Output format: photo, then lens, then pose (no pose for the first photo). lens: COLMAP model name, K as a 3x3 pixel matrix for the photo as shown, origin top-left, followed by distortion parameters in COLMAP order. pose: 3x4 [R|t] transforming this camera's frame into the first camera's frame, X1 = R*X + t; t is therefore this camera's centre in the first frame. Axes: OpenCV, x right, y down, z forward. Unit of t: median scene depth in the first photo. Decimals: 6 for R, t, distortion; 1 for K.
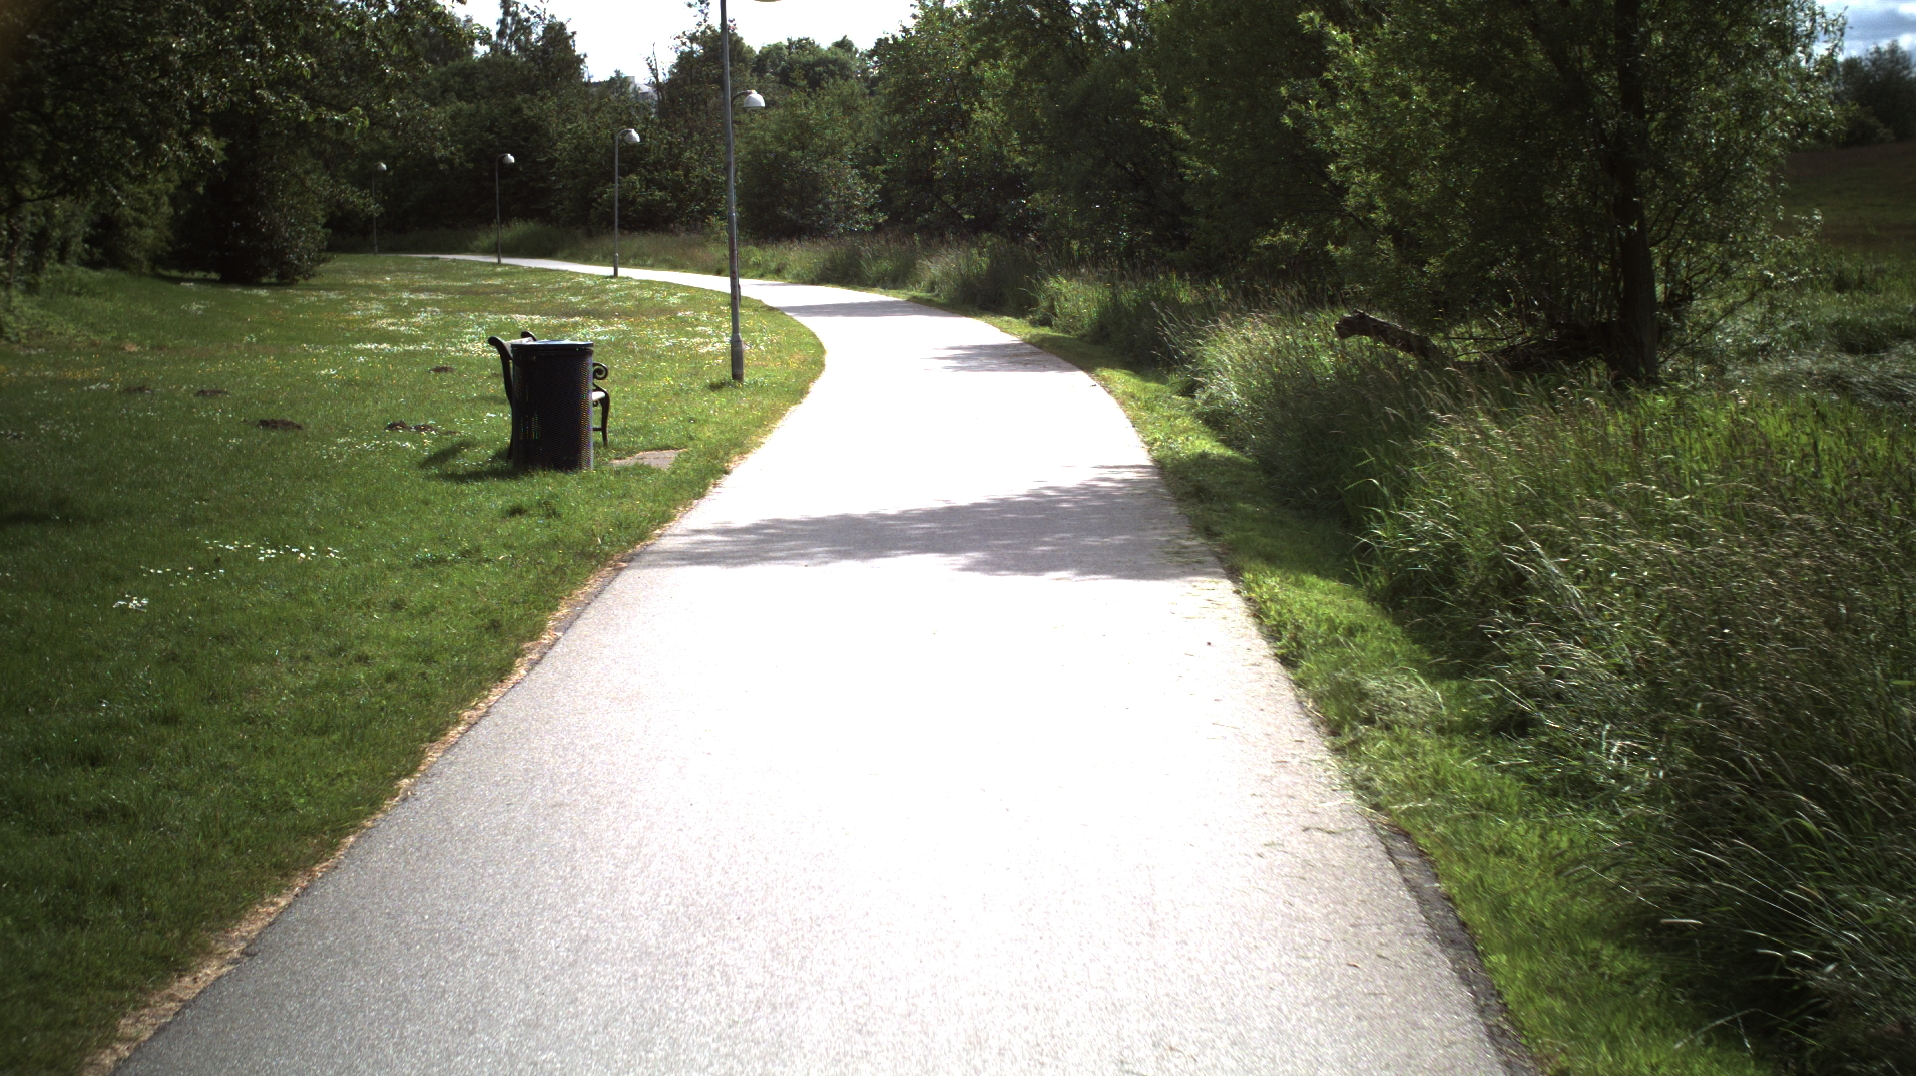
lens RADIAL K [[3399.4, 0, 958.0], [0, 3399.4, 538.0], [0, 0, 1]] dist [-0.307944, 0.357207]
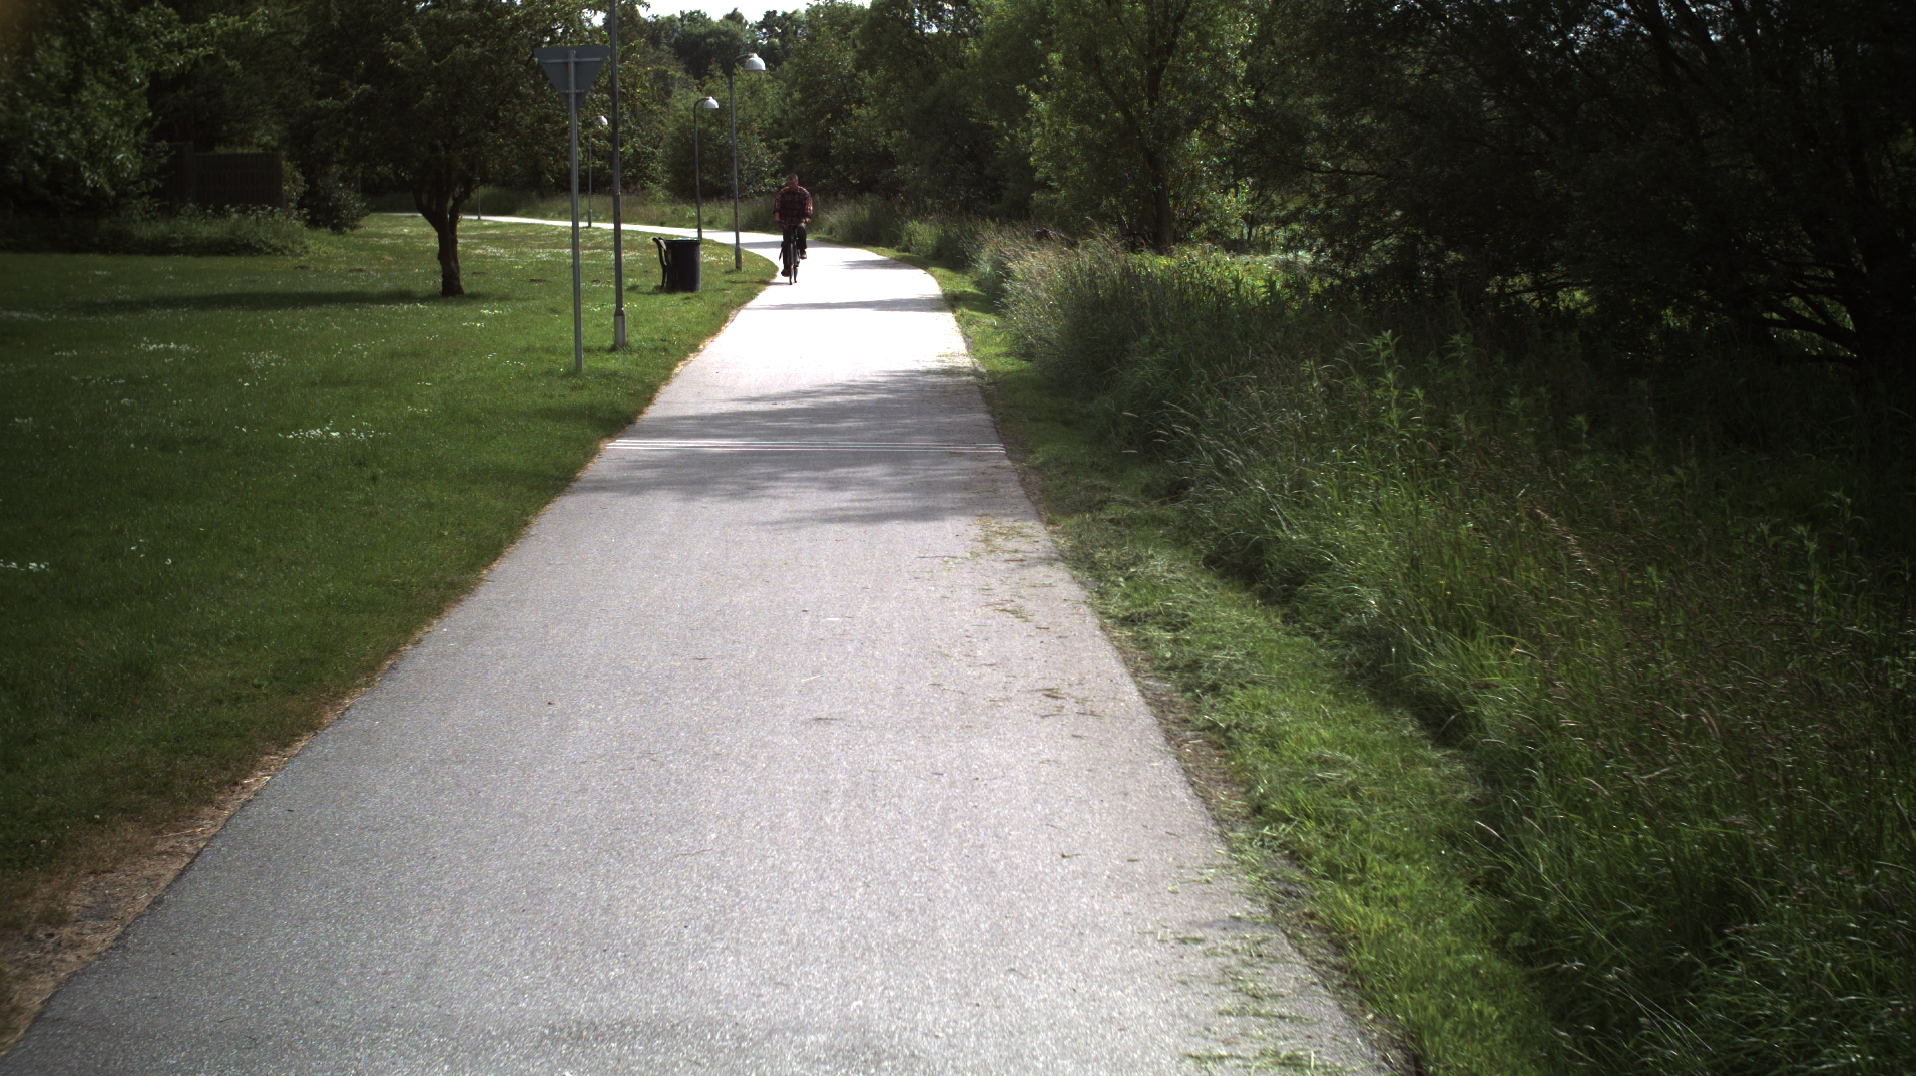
lens RADIAL K [[3399.4, 0, 958.0], [0, 3399.4, 538.0], [0, 0, 1]] dist [-0.307944, 0.357207]
pose [[0.999407, -0.005562, 0.033974, -0.005060], [0.005171, 0.999919, 0.011595, 0.062644], [-0.034036, -0.011412, 0.999355, -0.689987]]
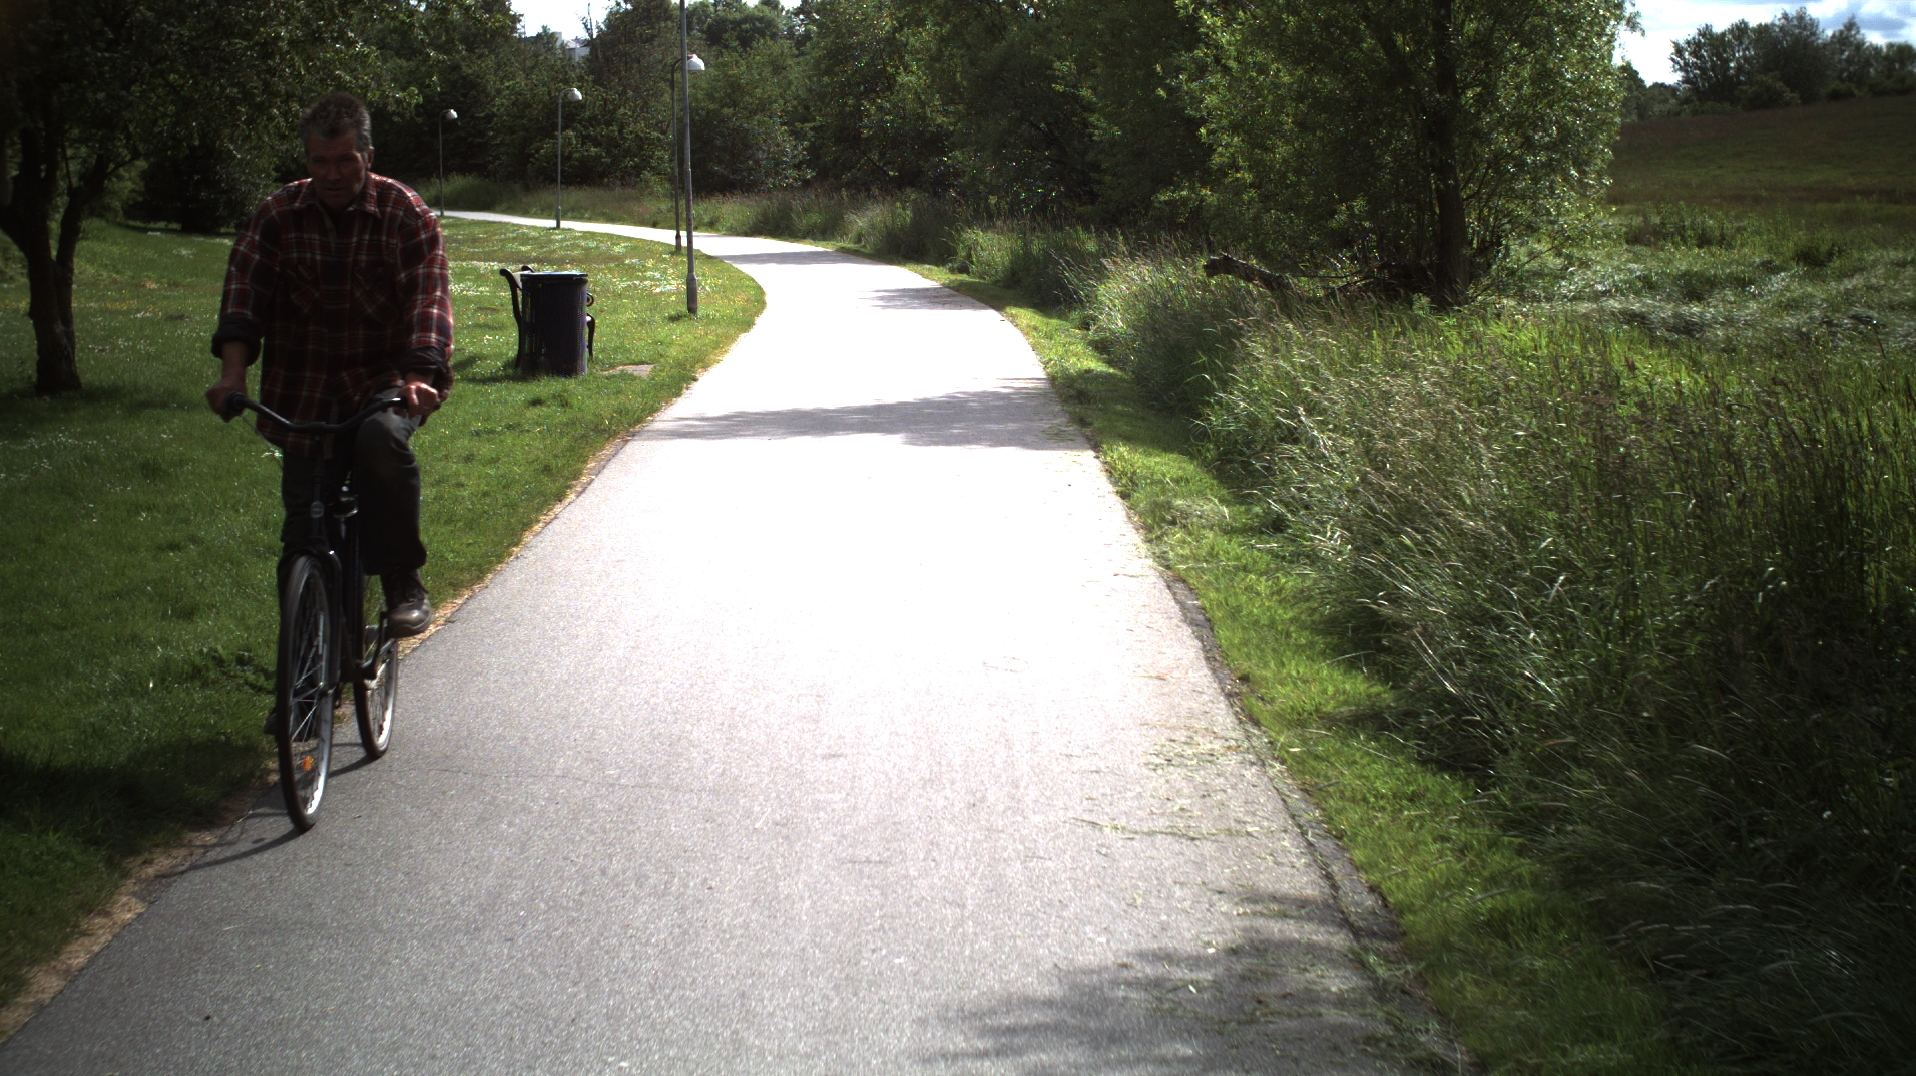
lens RADIAL K [[3399.4, 0, 958.0], [0, 3399.4, 538.0], [0, 0, 1]] dist [-0.307944, 0.357207]
pose [[0.999730, 0.004397, 0.022828, -0.000669], [-0.004686, 0.999910, 0.012599, 0.011090], [-0.022771, -0.012703, 0.999660, -0.114543]]
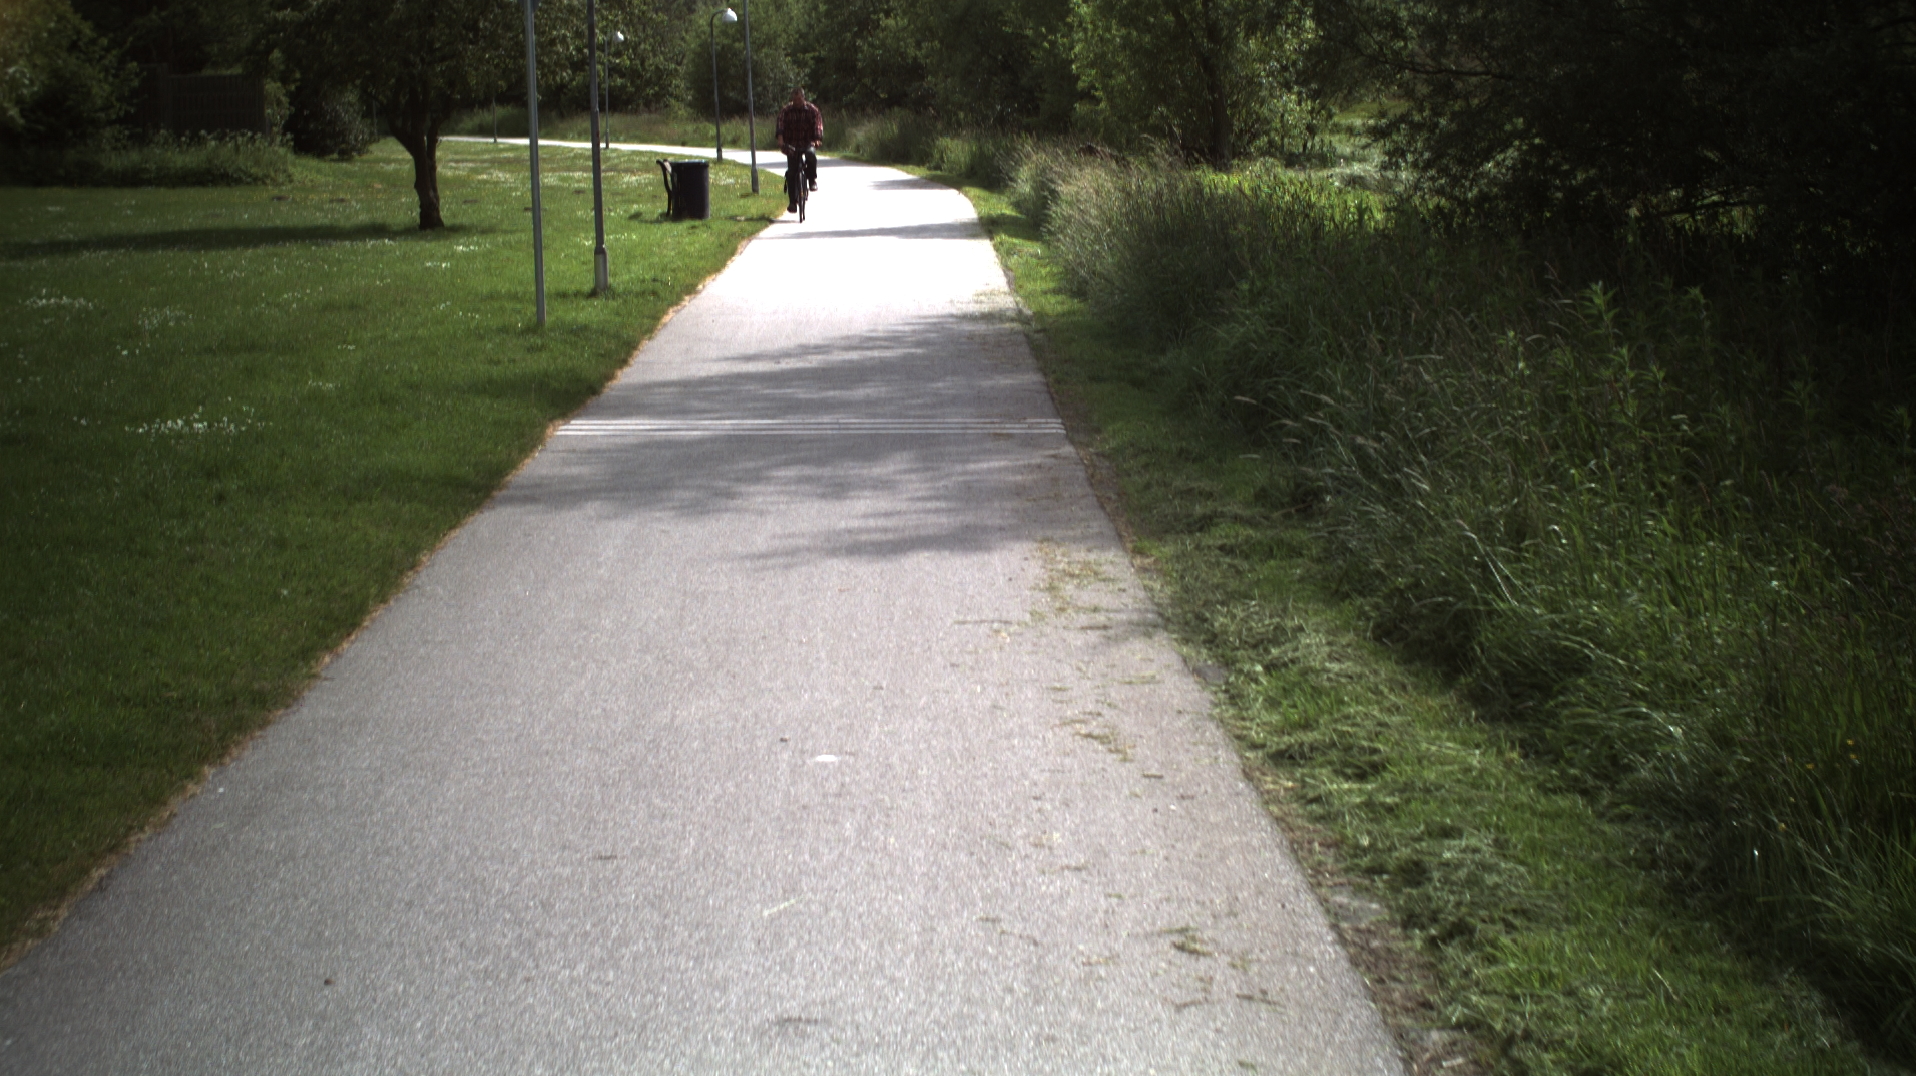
lens RADIAL K [[3399.4, 0, 958.0], [0, 3399.4, 538.0], [0, 0, 1]] dist [-0.307944, 0.357207]
pose [[0.999547, -0.019714, 0.022748, -0.002334], [0.018879, 0.999161, 0.036334, 0.053019], [-0.023445, -0.035888, 0.999081, -0.573919]]
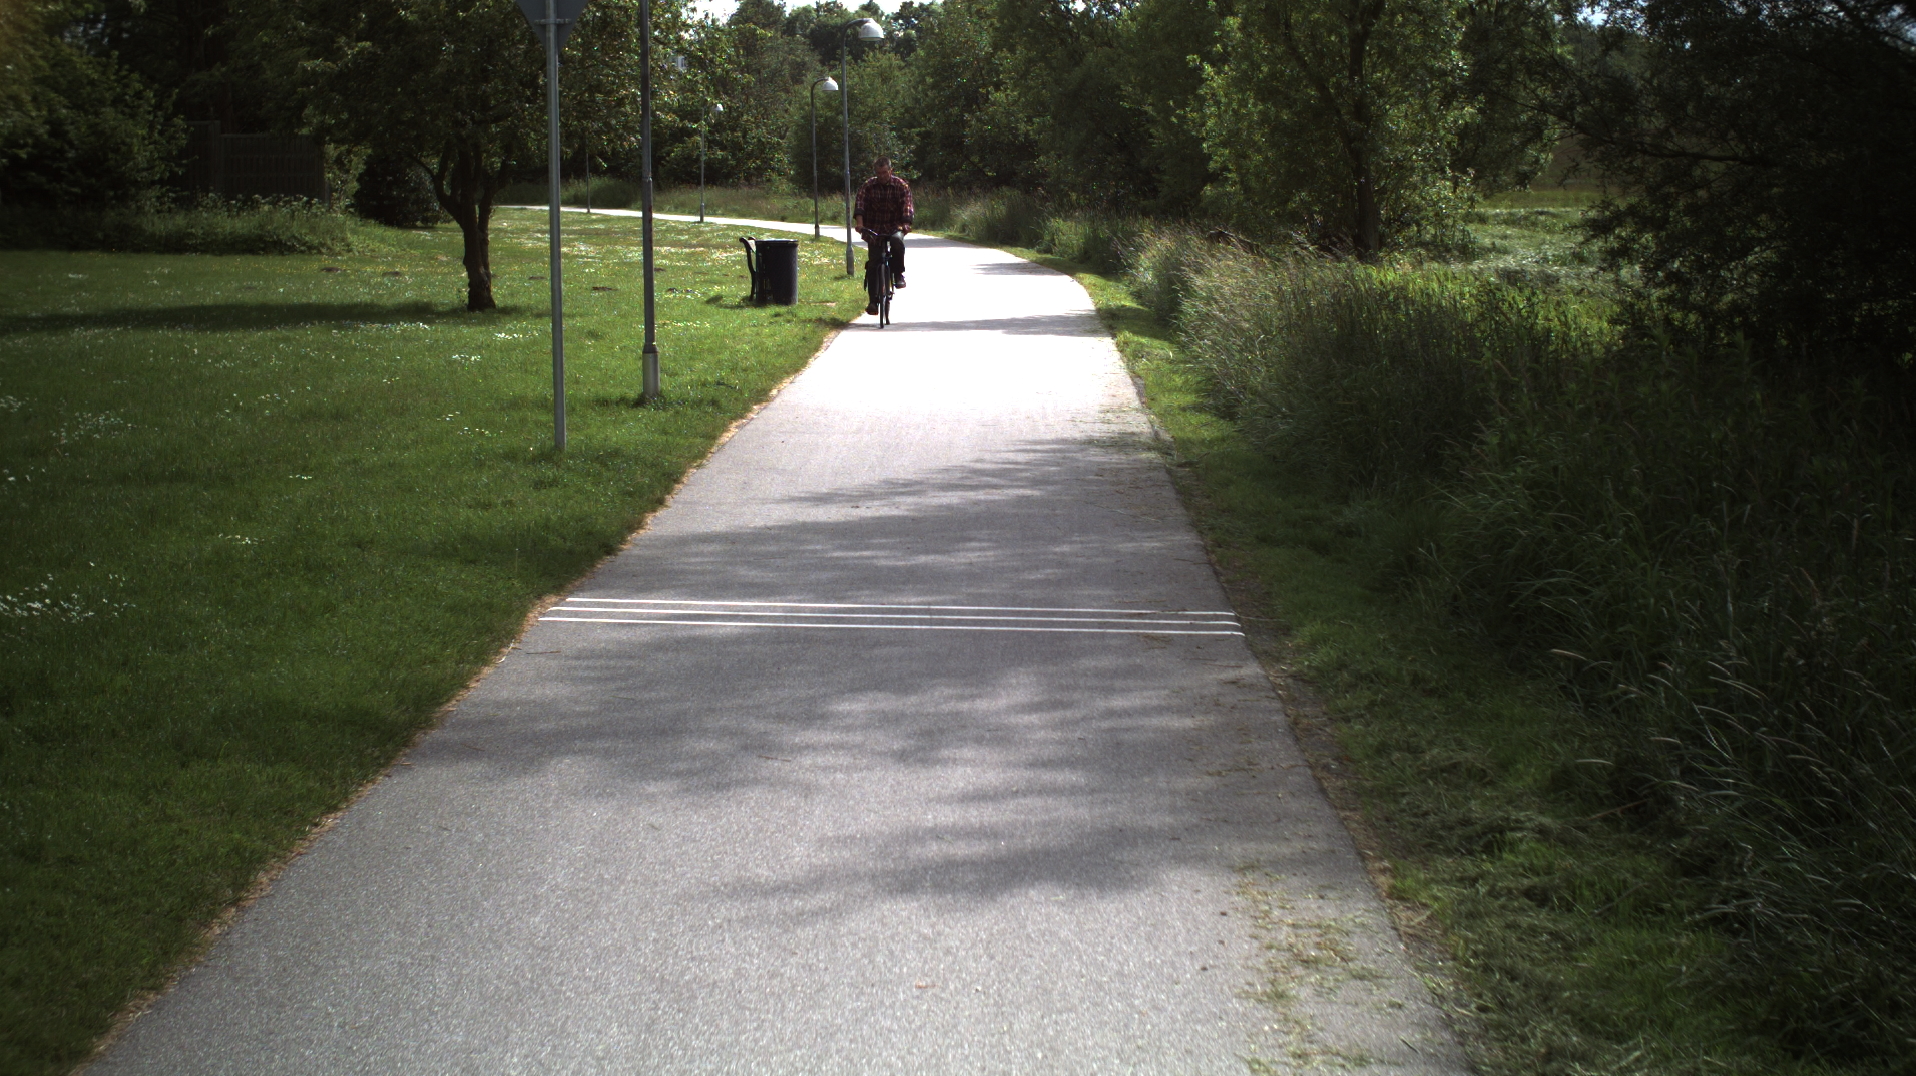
lens RADIAL K [[3399.4, 0, 958.0], [0, 3399.4, 538.0], [0, 0, 1]] dist [-0.307944, 0.357207]
pose [[0.999979, 0.002911, -0.005803, -0.003004], [-0.002836, 0.999913, 0.012874, 0.043005], [0.005840, -0.012858, 0.999900, -0.459389]]
